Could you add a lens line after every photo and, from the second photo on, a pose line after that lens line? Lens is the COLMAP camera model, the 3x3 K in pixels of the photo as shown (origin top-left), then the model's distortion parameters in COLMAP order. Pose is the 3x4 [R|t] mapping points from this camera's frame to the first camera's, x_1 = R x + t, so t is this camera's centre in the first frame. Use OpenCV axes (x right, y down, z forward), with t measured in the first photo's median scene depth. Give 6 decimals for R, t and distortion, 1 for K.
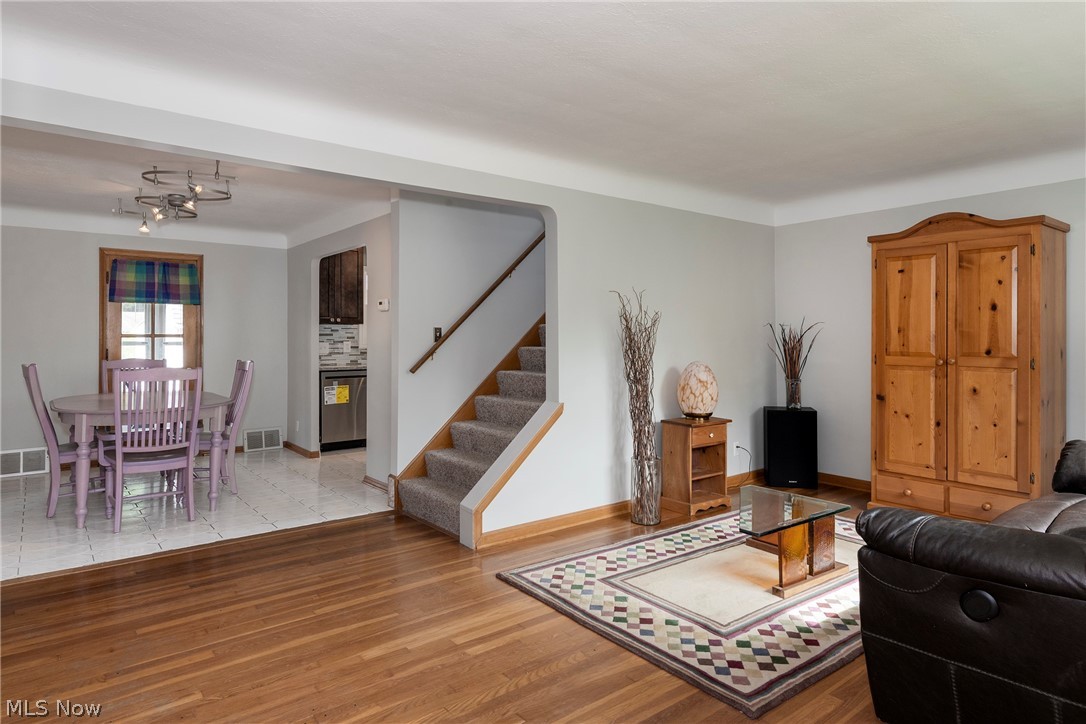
lens RADIAL K [[616.9, 0, 538.8], [0, 616.9, 334.5], [0, 0, 1]] dist [-0.004724, -0.001098]
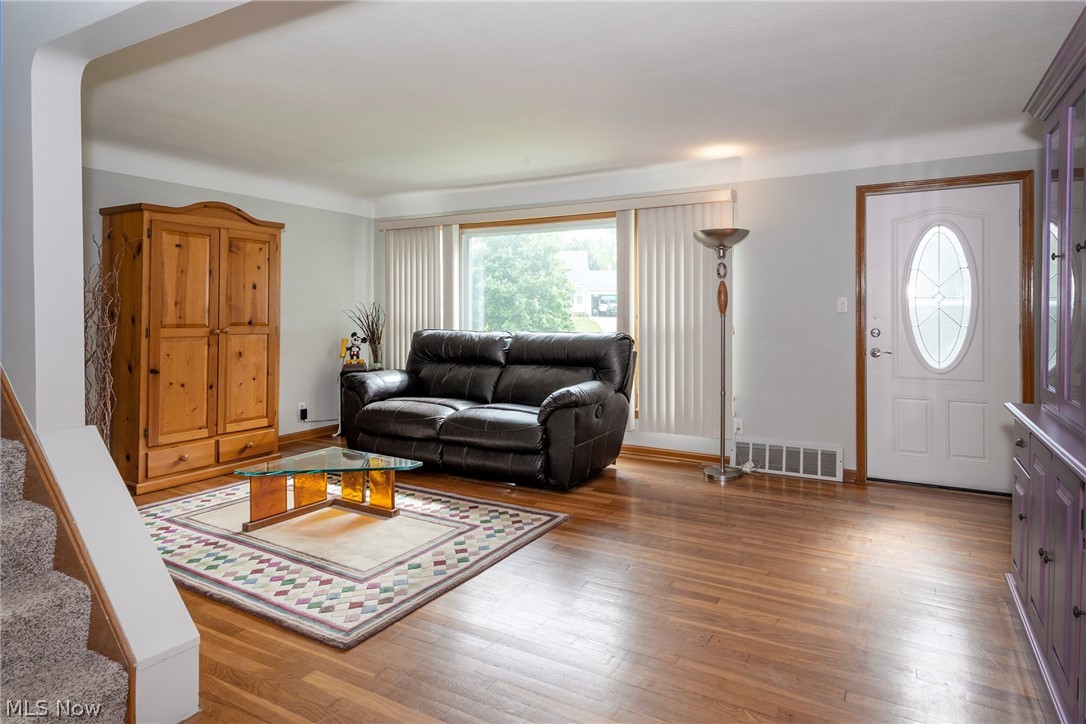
lens RADIAL K [[668.5, 0, 544.9], [0, 668.5, 313.9], [0, 0, 1]] dist [0.003324, 0.000572]
pose [[-0.395284, -0.003276, 0.918553, -0.810479], [-0.005220, 0.999986, 0.001320, 0.007609], [-0.918544, -0.004273, -0.395295, 1.039968]]
